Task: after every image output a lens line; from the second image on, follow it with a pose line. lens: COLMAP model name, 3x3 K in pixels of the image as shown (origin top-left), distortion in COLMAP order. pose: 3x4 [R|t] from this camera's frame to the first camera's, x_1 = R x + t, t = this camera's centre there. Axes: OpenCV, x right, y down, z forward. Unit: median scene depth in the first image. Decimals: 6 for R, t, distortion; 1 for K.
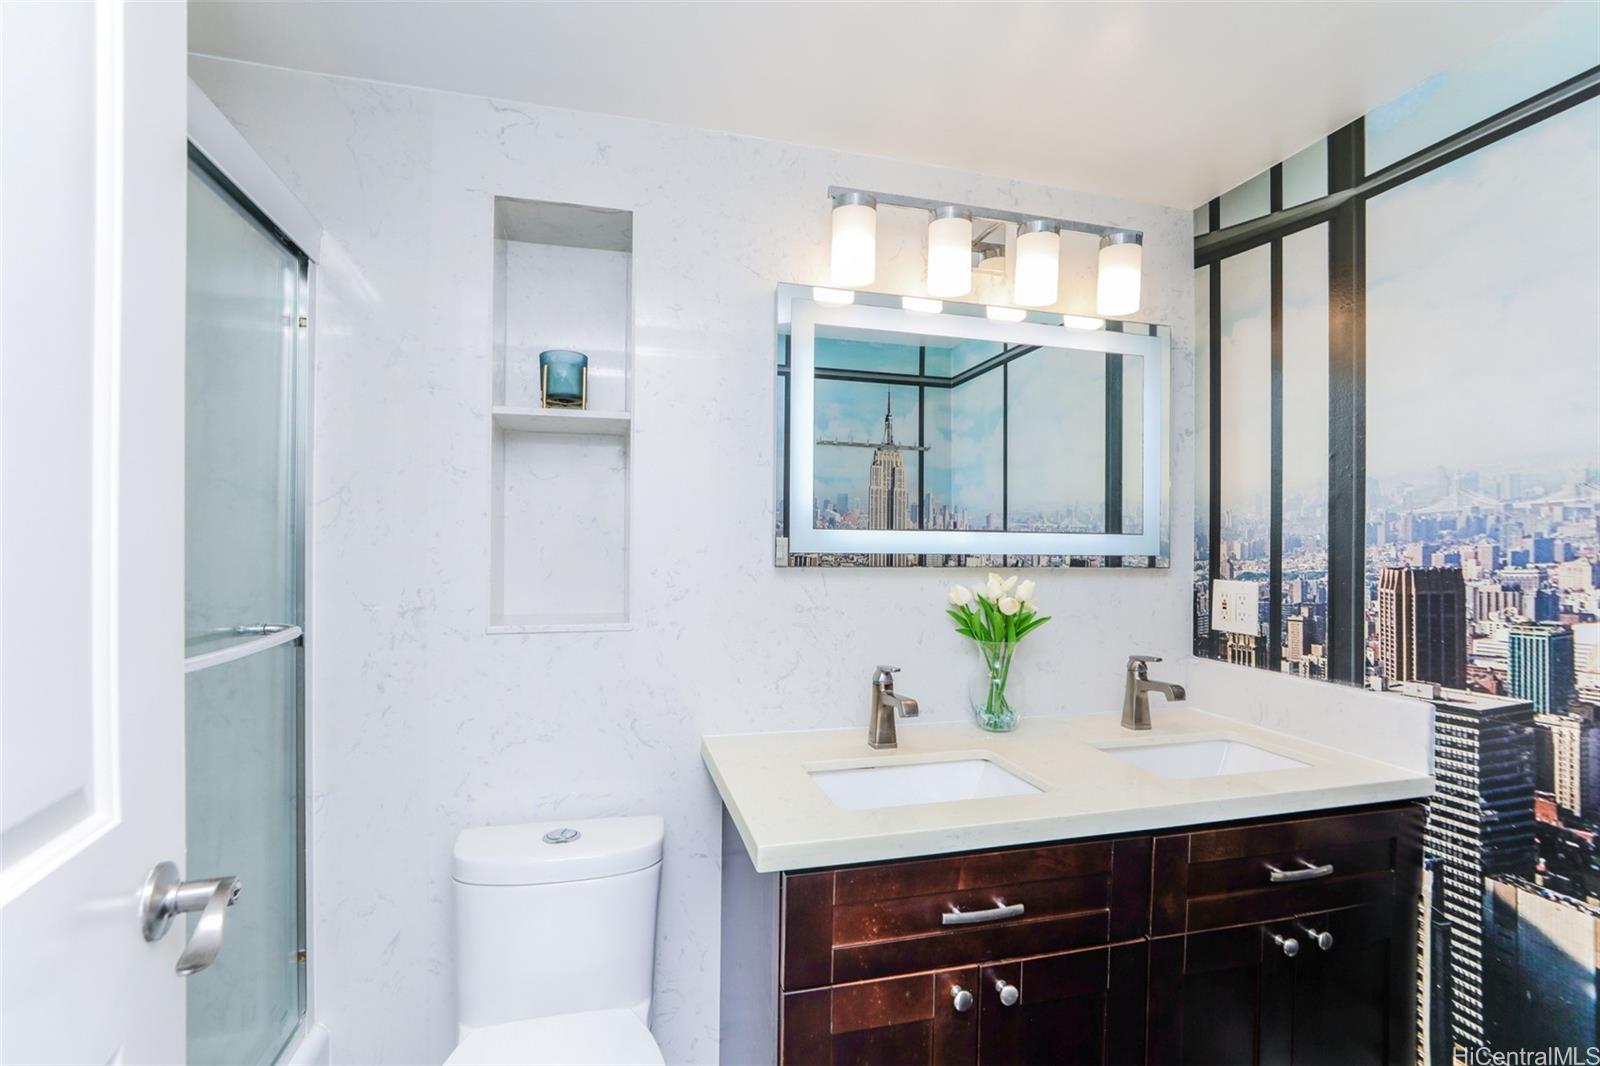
lens RADIAL K [[751.5, 0, 792.0], [0, 751.5, 544.5], [0, 0, 1]] dist [-0.007156, 0.000289]
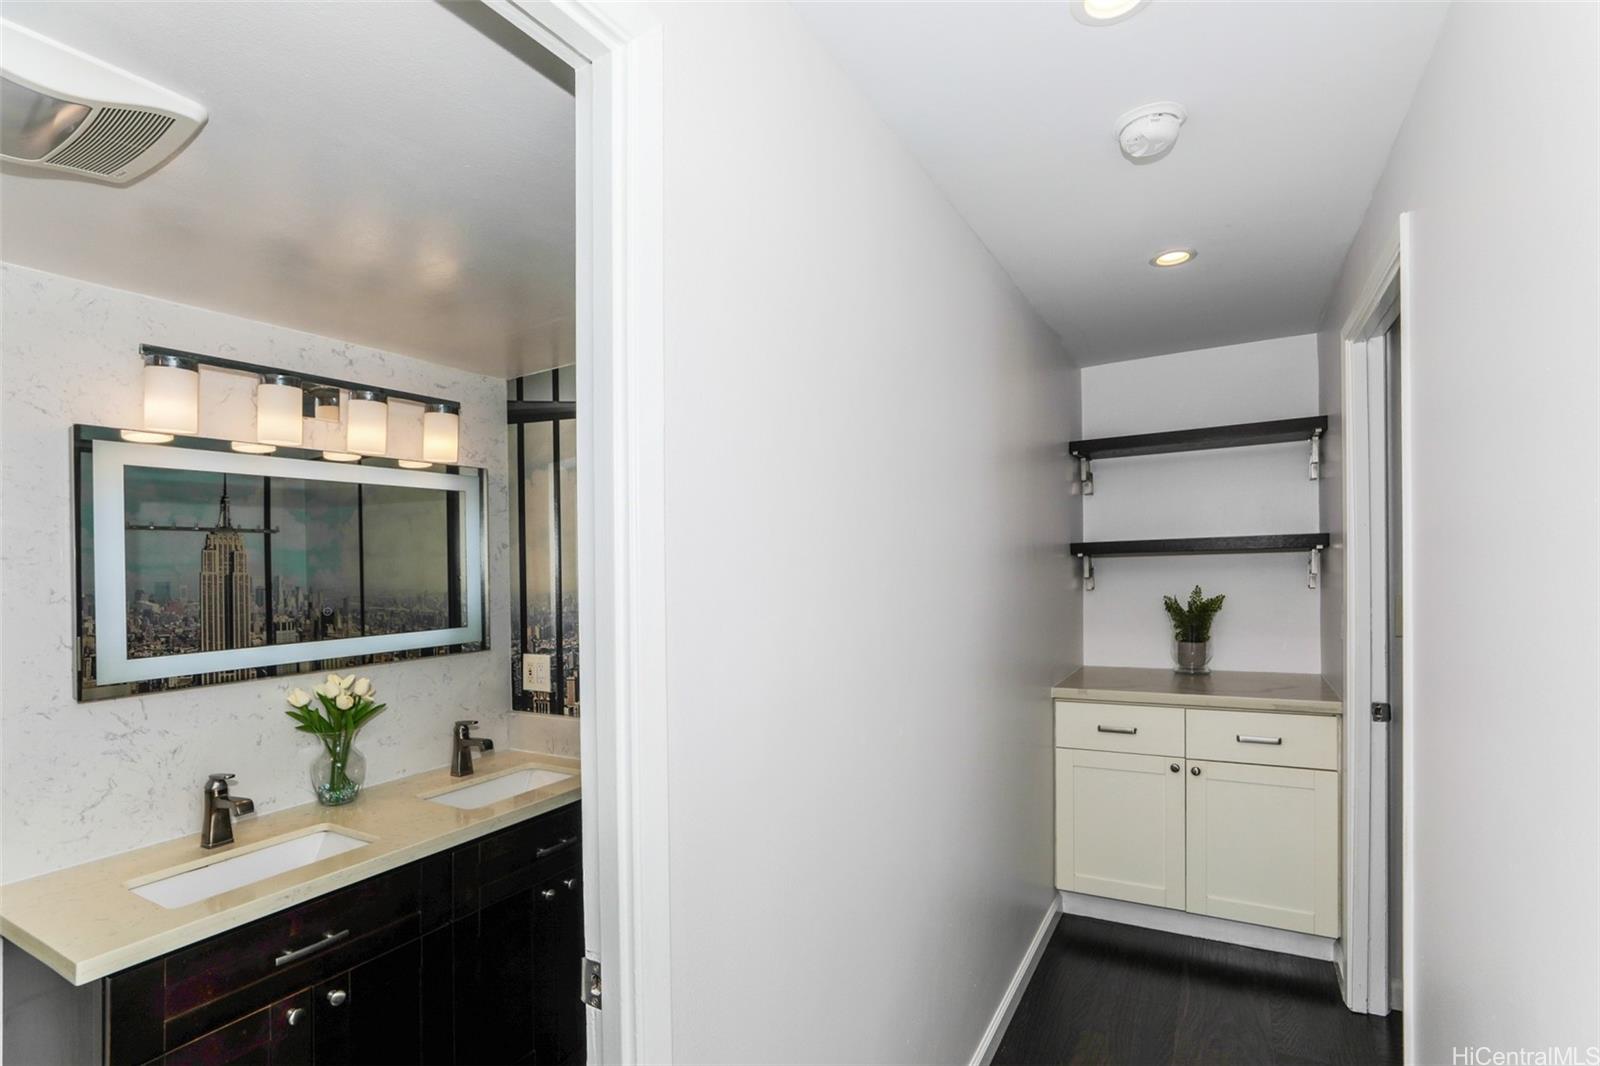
lens RADIAL K [[738.9, 0, 847.3], [0, 738.9, 555.6], [0, 0, 1]] dist [-0.030230, 0.013660]
pose [[0.678542, -0.015194, 0.734405, -0.031136], [0.032383, 0.999433, -0.009243, -0.115416], [-0.733848, 0.030054, 0.678649, -0.413865]]
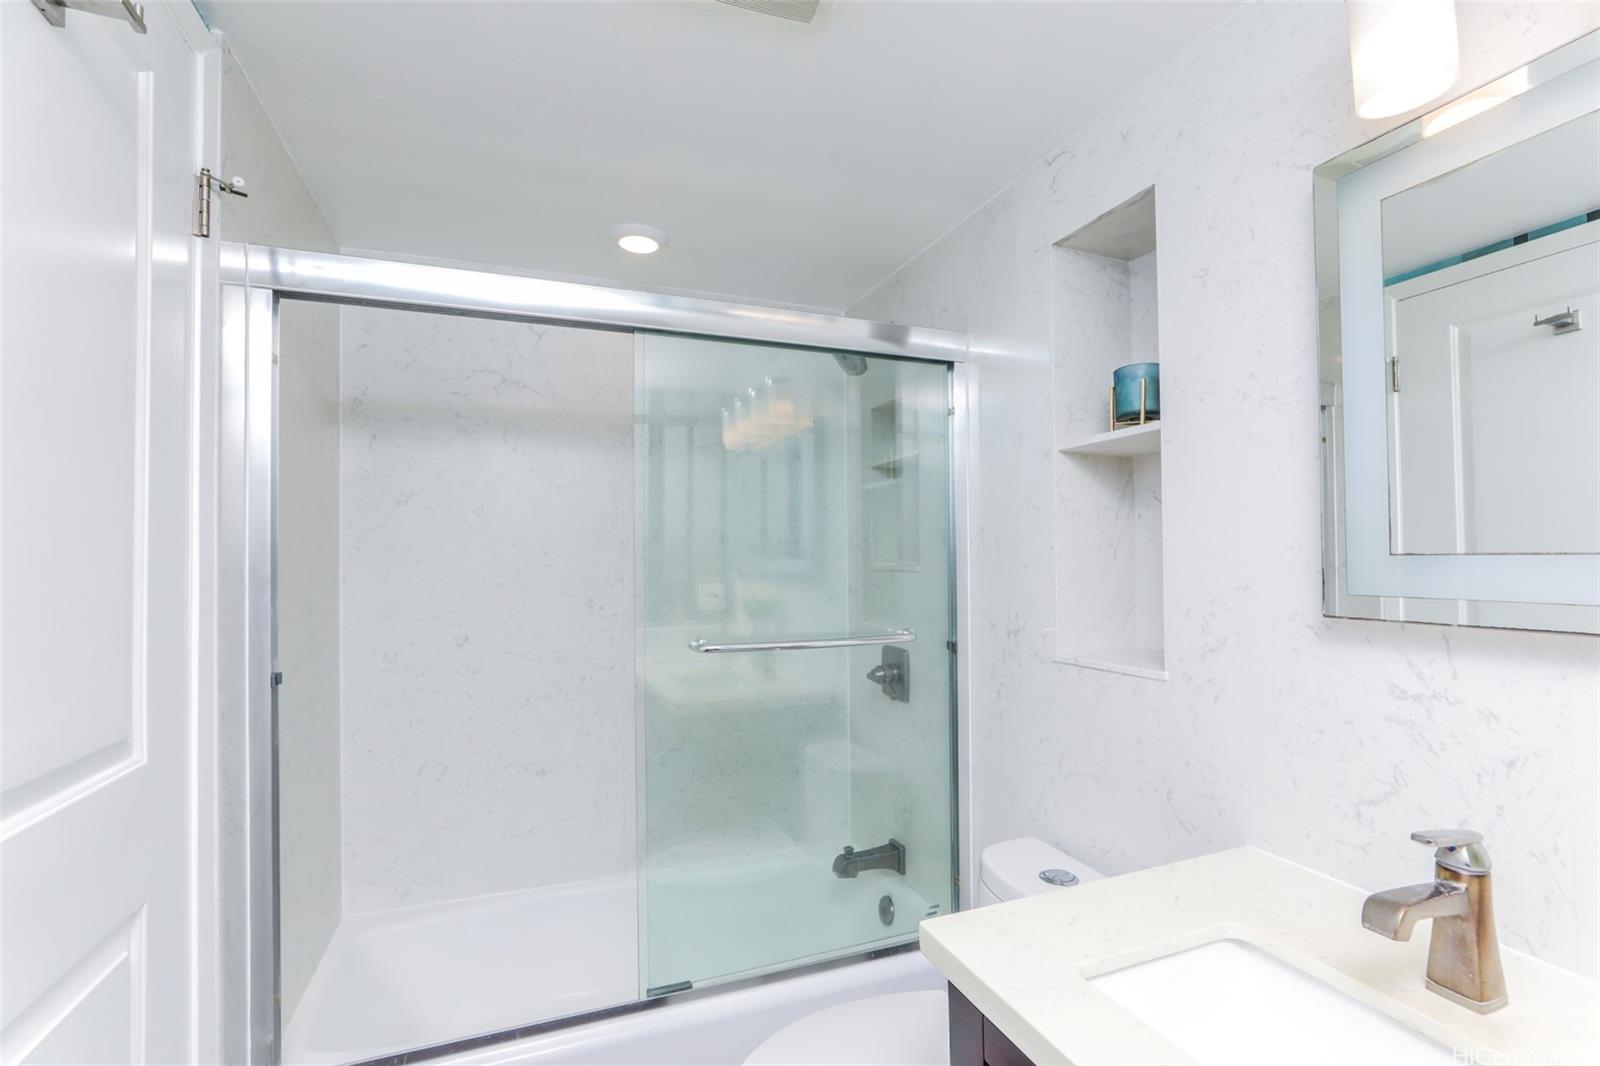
lens RADIAL K [[751.5, 0, 792.0], [0, 751.5, 544.5], [0, 0, 1]] dist [-0.007156, 0.000289]
pose [[0.085389, -0.027599, -0.995965, 0.513597], [0.005751, 0.999613, -0.027207, -0.014558], [0.996331, -0.003404, 0.085514, 0.456375]]
